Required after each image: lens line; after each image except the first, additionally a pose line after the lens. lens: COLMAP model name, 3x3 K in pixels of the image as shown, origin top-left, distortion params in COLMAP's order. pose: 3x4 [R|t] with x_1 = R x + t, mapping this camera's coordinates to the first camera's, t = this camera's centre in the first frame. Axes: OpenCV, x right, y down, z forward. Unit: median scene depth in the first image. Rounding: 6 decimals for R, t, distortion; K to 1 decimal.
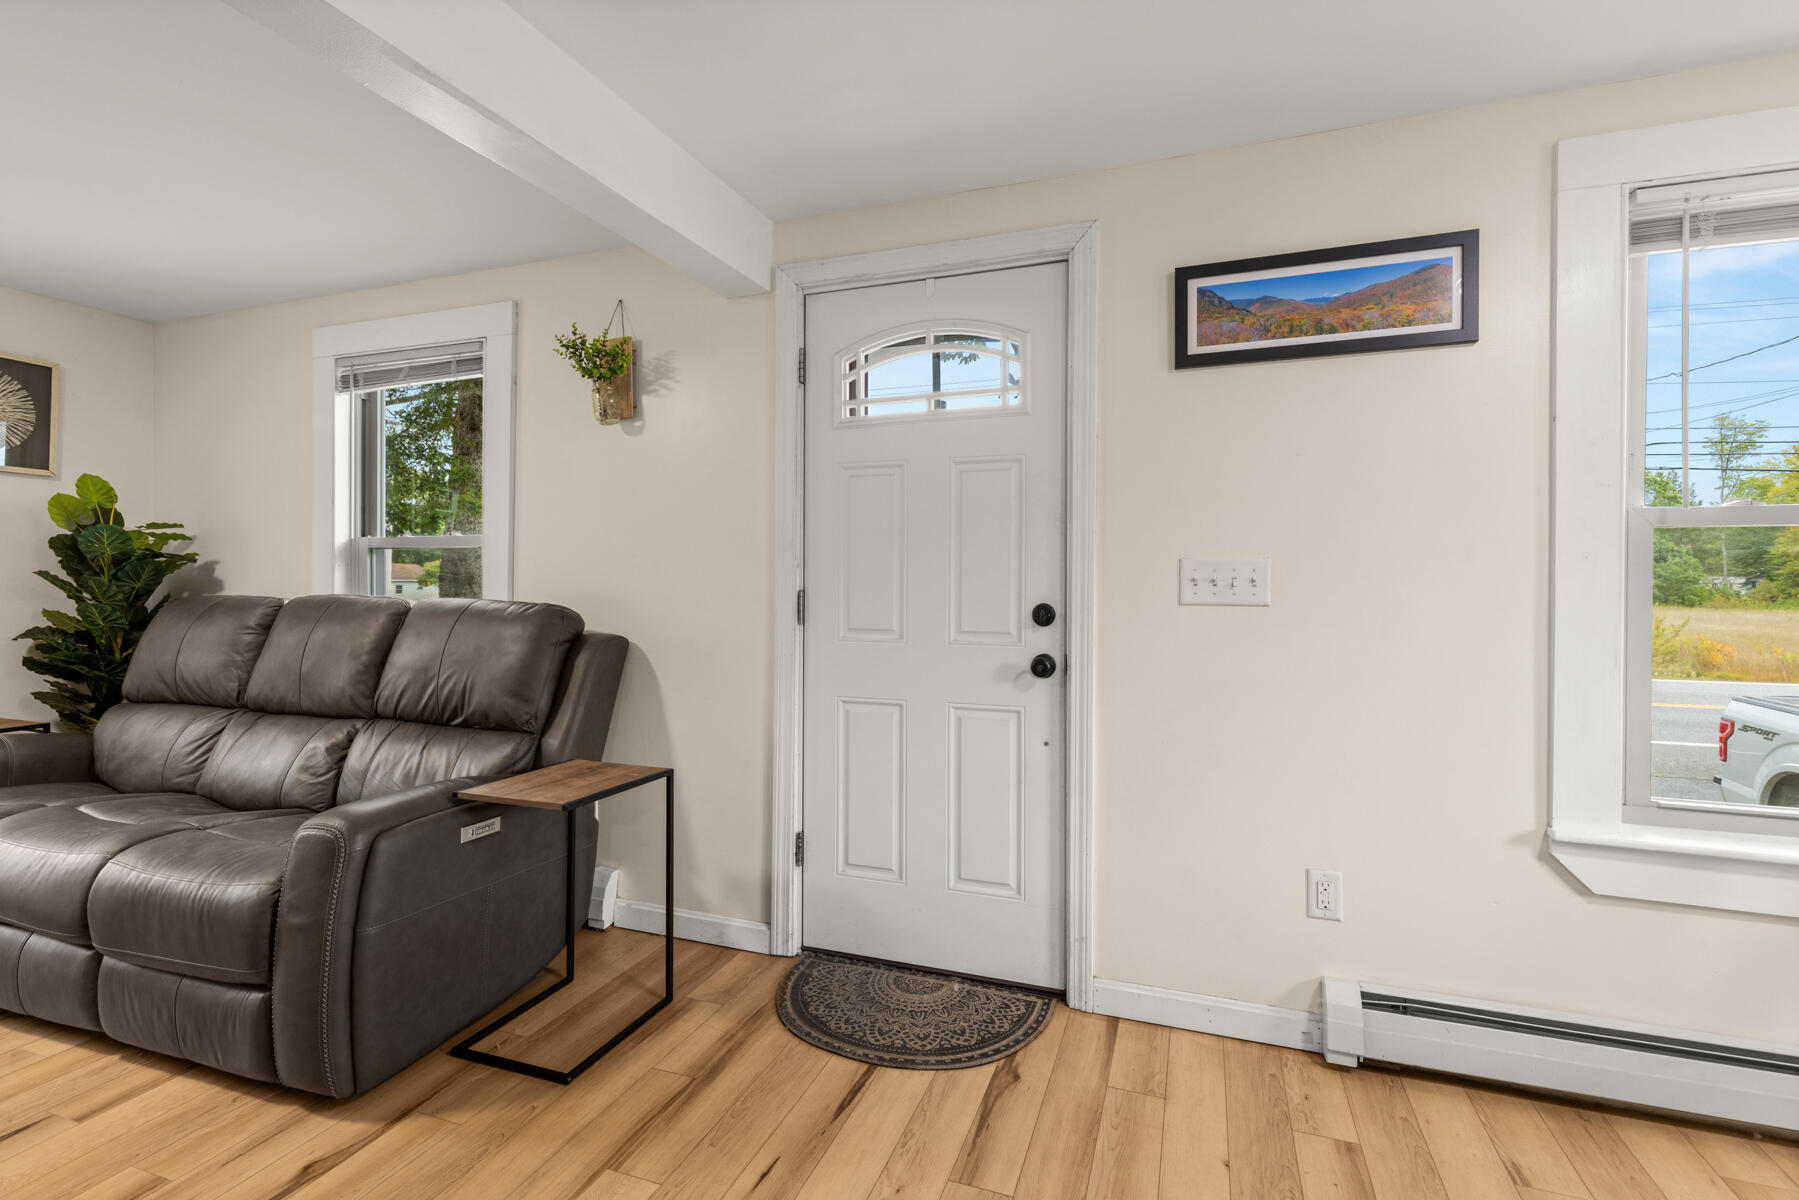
lens RADIAL K [[810.9, 0, 903.2], [0, 810.9, 591.0], [0, 0, 1]] dist [0.004477, 0.000993]
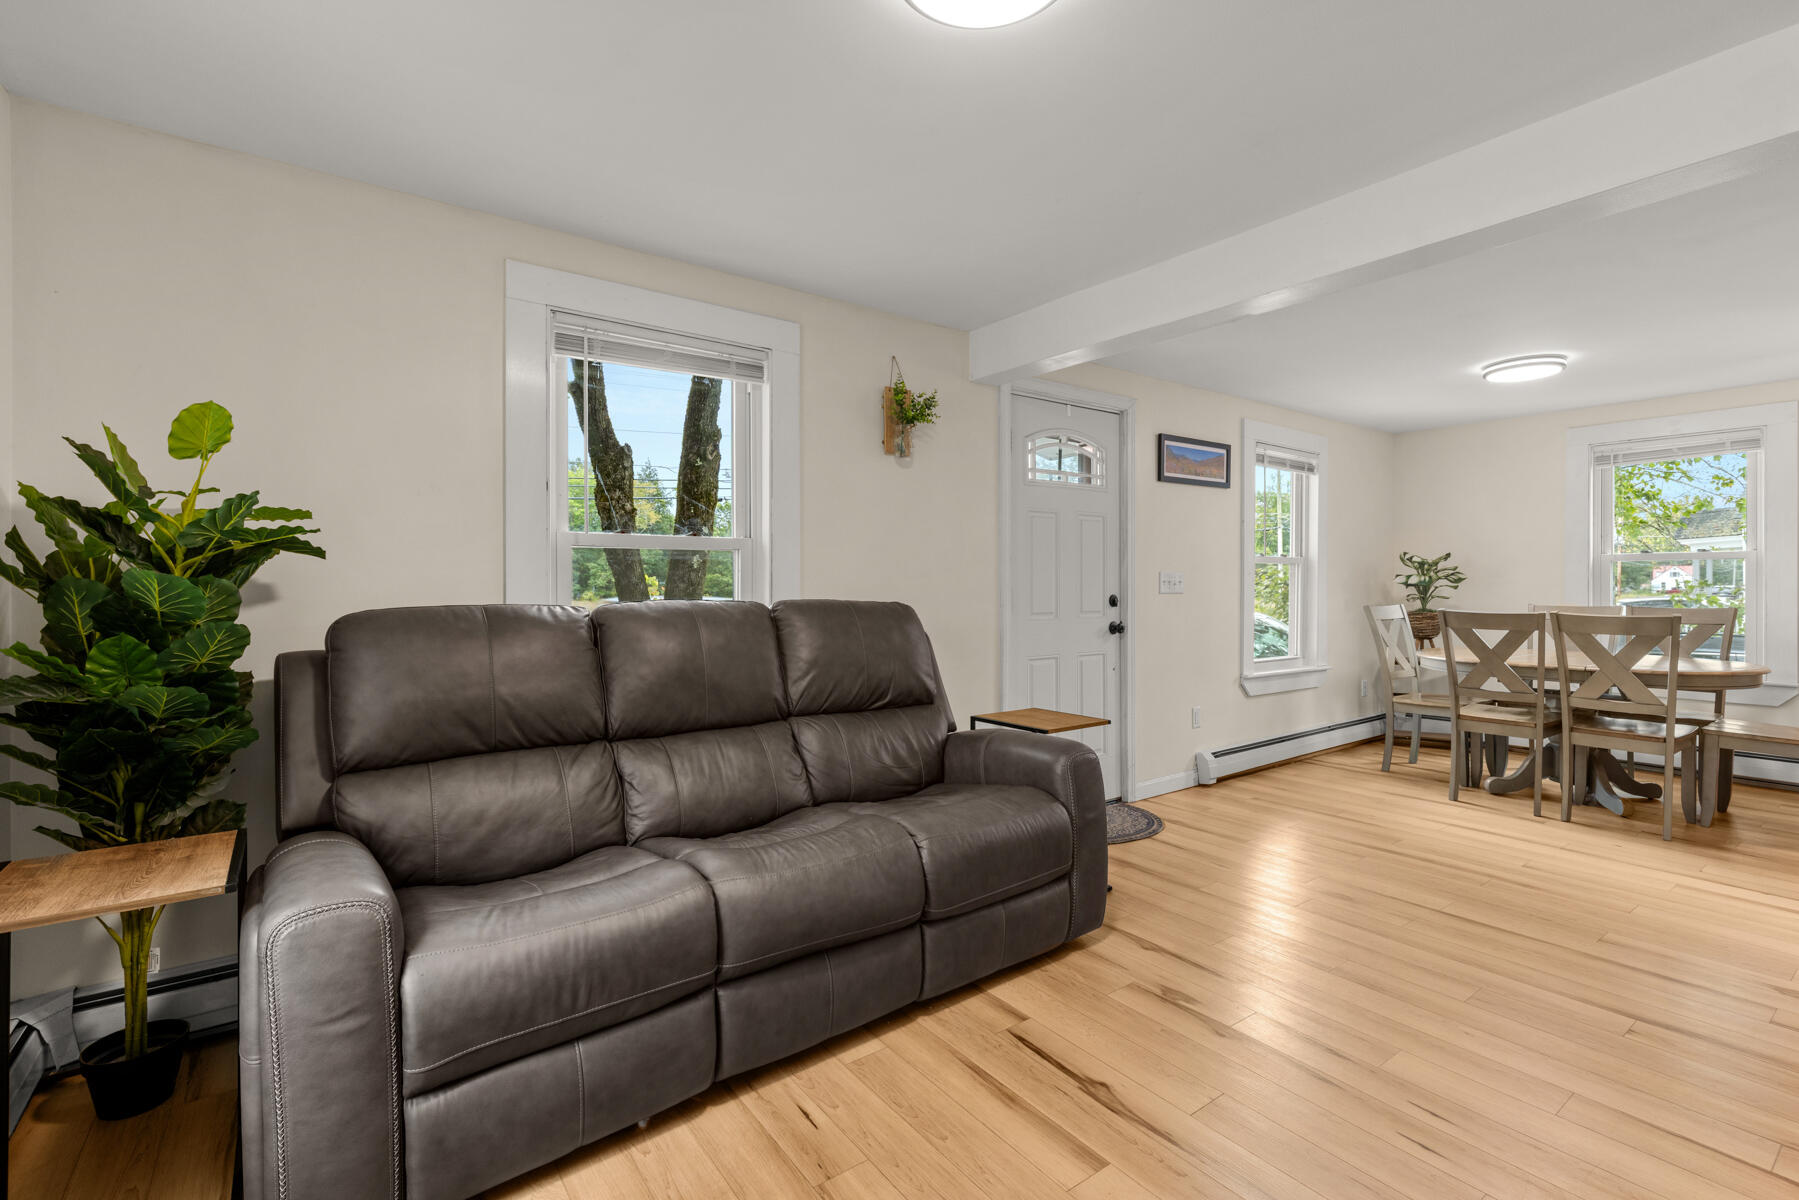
lens RADIAL K [[810.9, 0, 906.9], [0, 810.9, 598.0], [0, 0, 1]] dist [0.004477, 0.000993]
pose [[0.550801, -0.018473, 0.834432, -1.663635], [0.012071, 0.999827, 0.014166, -0.009334], [-0.834549, 0.002270, 0.550929, 0.367193]]
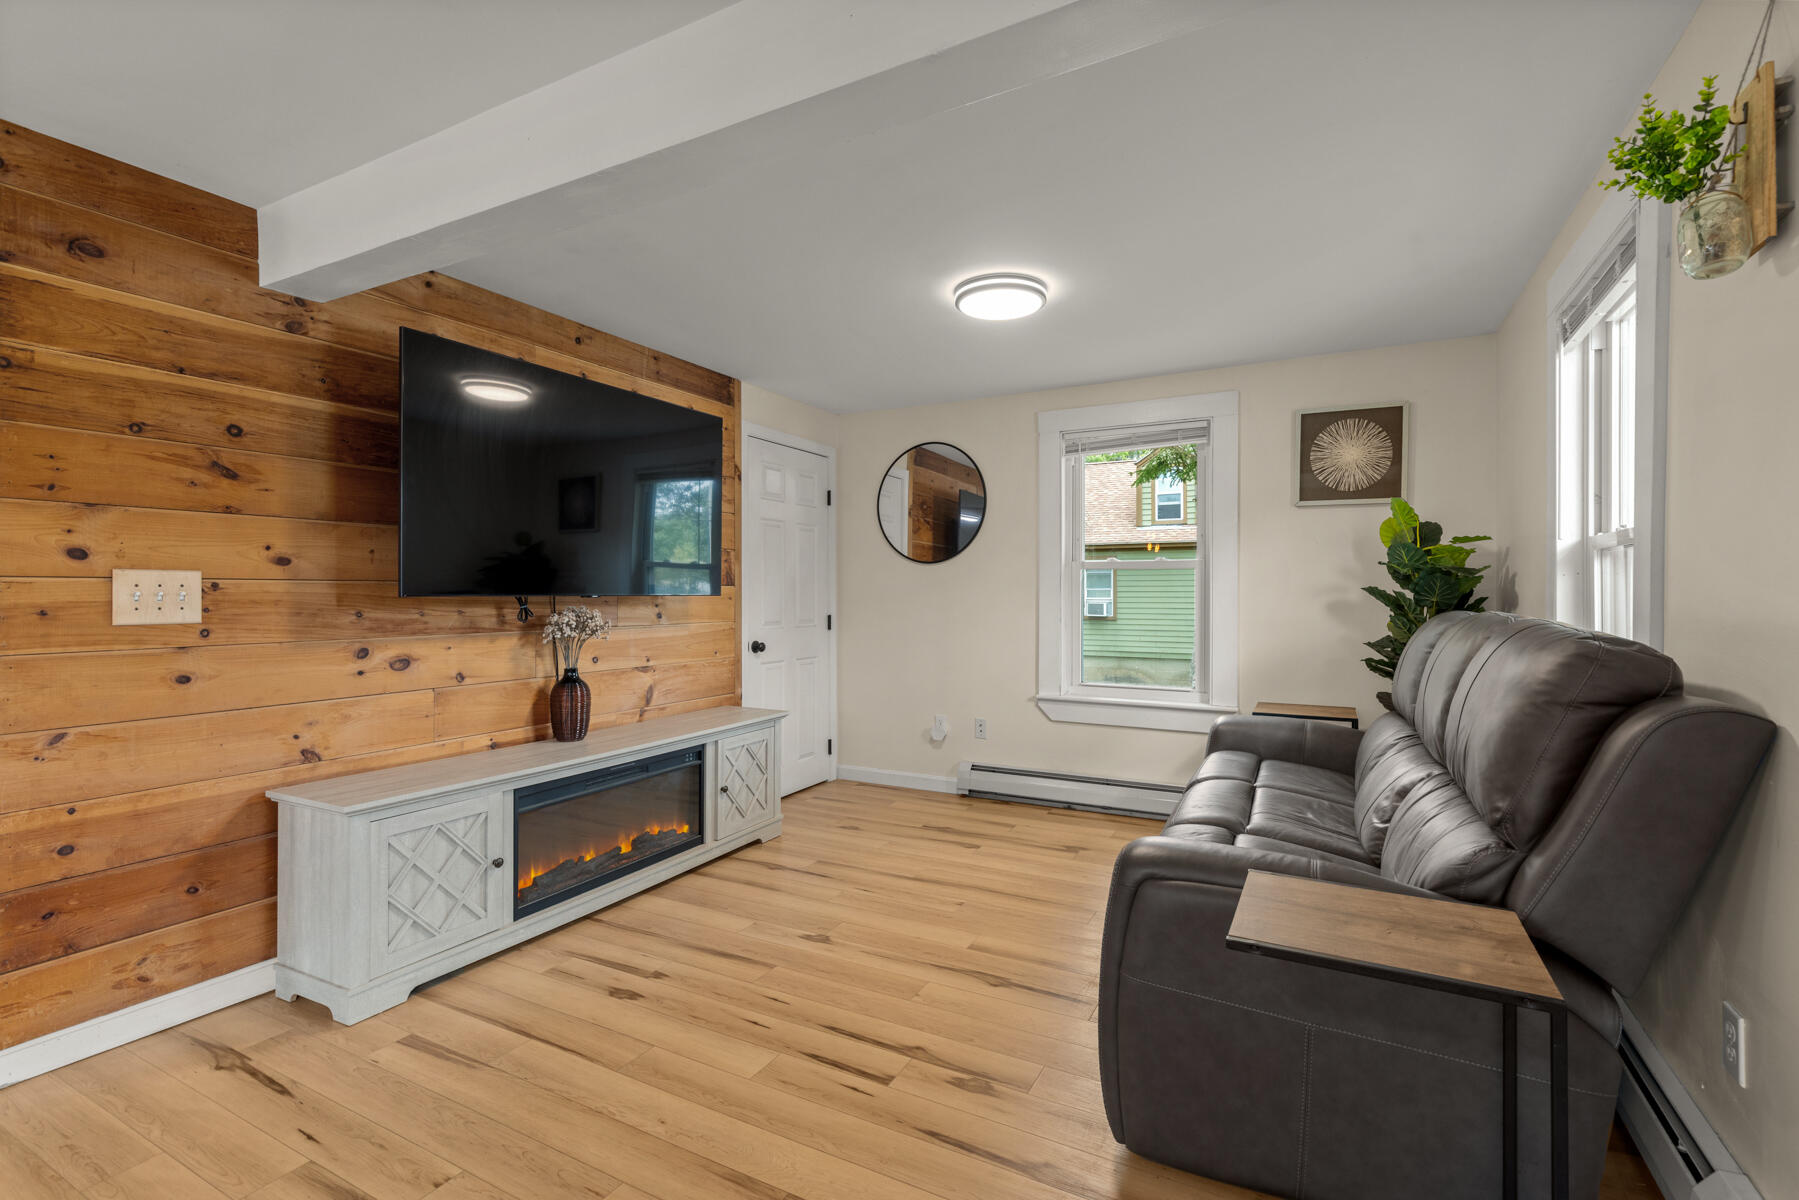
lens RADIAL K [[810.9, 0, 909.2], [0, 810.9, 592.5], [0, 0, 1]] dist [0.004477, 0.000993]
pose [[-0.128812, -0.004003, -0.991661, 0.226743], [-0.011195, 0.999934, -0.002582, -0.008848], [0.991606, 0.010769, -0.128849, 0.692902]]
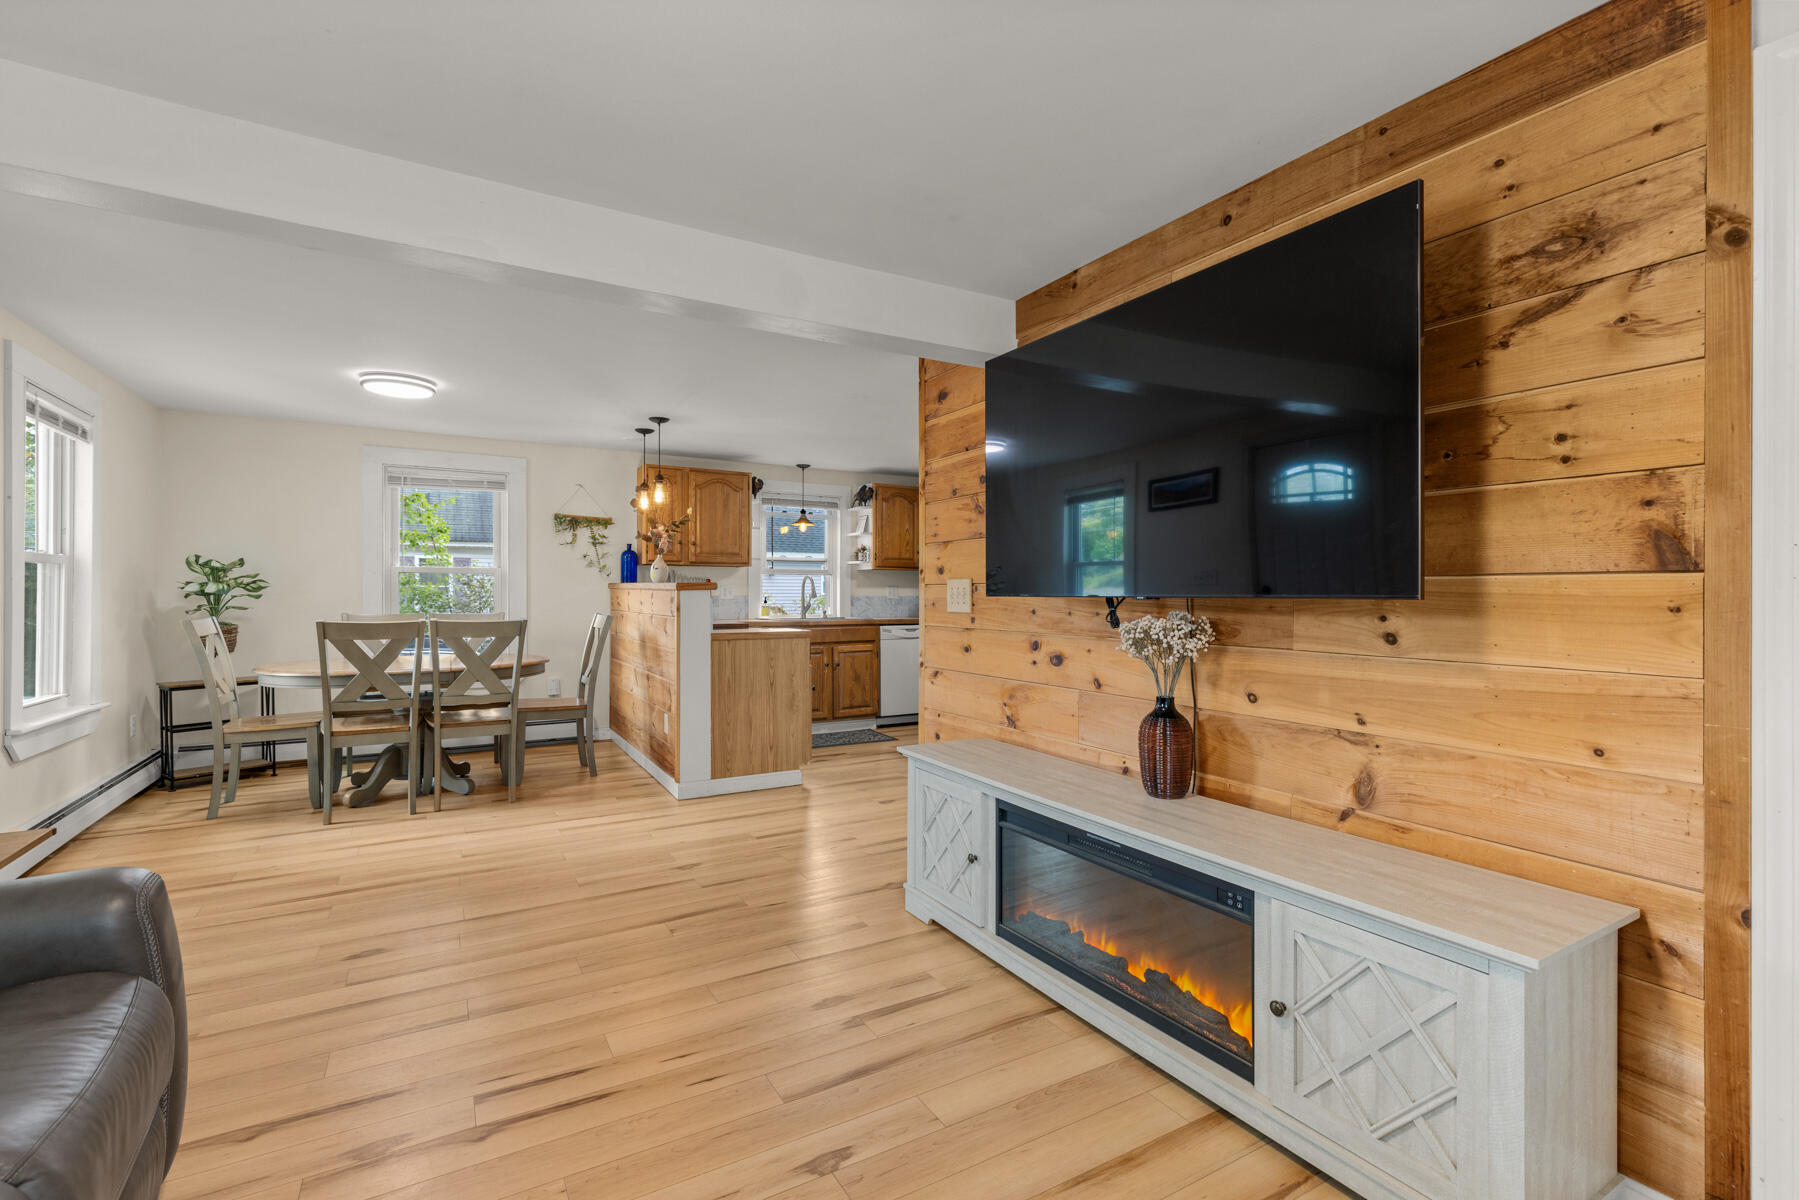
lens RADIAL K [[810.9, 0, 912.5], [0, 810.9, 595.0], [0, 0, 1]] dist [0.004477, 0.000993]
pose [[-0.775895, -0.006510, 0.630828, -1.495334], [0.001466, 0.999925, 0.012123, -0.016041], [-0.630860, 0.010331, -0.775828, 0.924993]]
